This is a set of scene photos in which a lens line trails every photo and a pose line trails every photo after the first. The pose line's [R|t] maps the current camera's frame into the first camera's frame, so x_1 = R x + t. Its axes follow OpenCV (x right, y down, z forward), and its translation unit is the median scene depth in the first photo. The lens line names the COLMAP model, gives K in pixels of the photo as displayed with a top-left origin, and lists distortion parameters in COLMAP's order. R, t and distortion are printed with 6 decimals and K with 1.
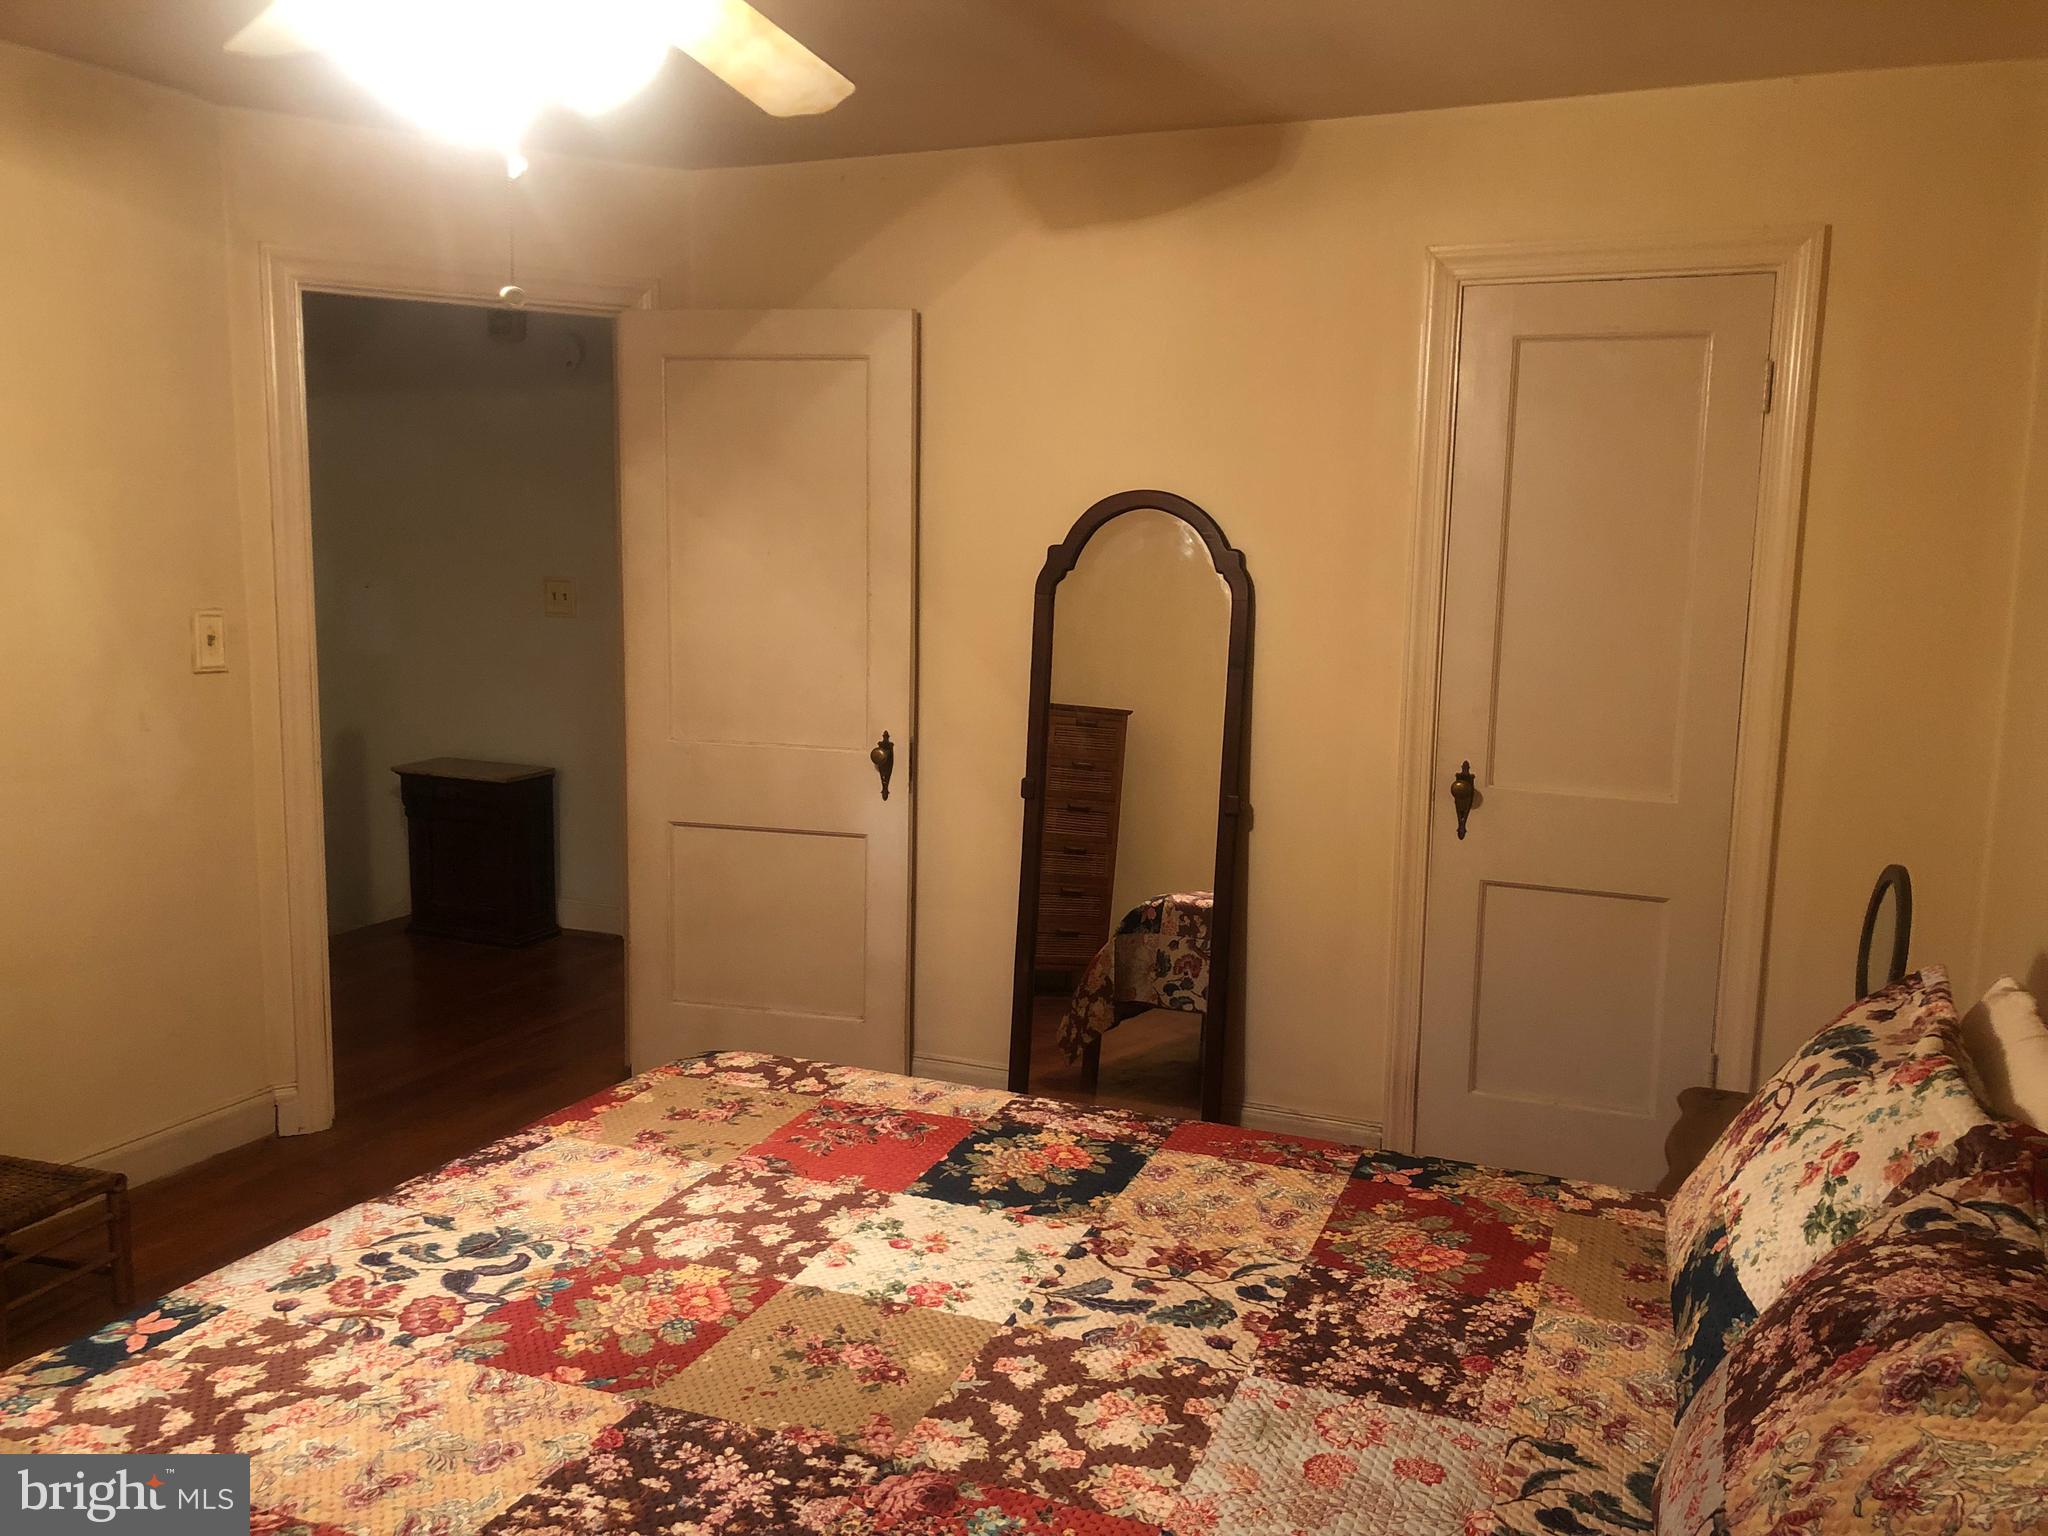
lens RADIAL K [[1670.0, 0, 1022.8], [0, 1670.0, 770.9], [0, 0, 1]] dist [0.014815, 0.011472]
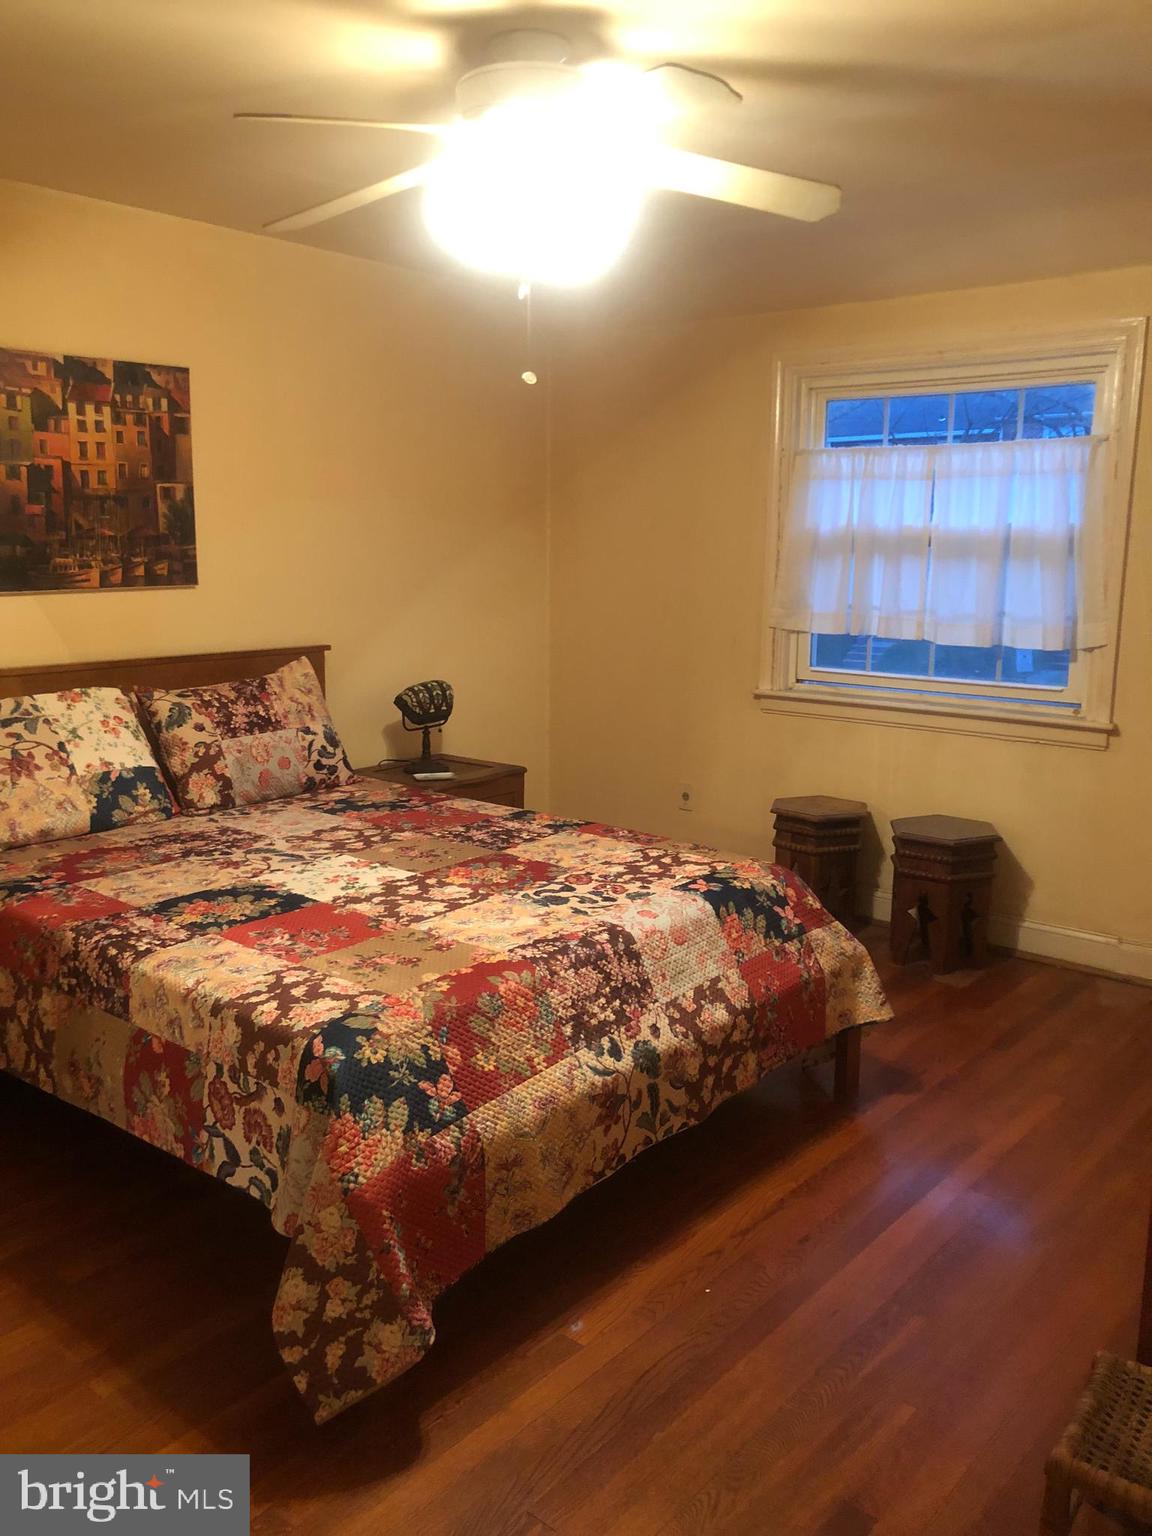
lens RADIAL K [[1252.5, 0, 576.2], [0, 1252.5, 766.5], [0, 0, 1]] dist [0.014815, 0.011472]
pose [[-0.954655, -0.084469, 0.285481, -0.722600], [0.011860, 0.947354, 0.319967, -0.304187], [-0.297479, 0.308844, -0.903395, 2.188051]]
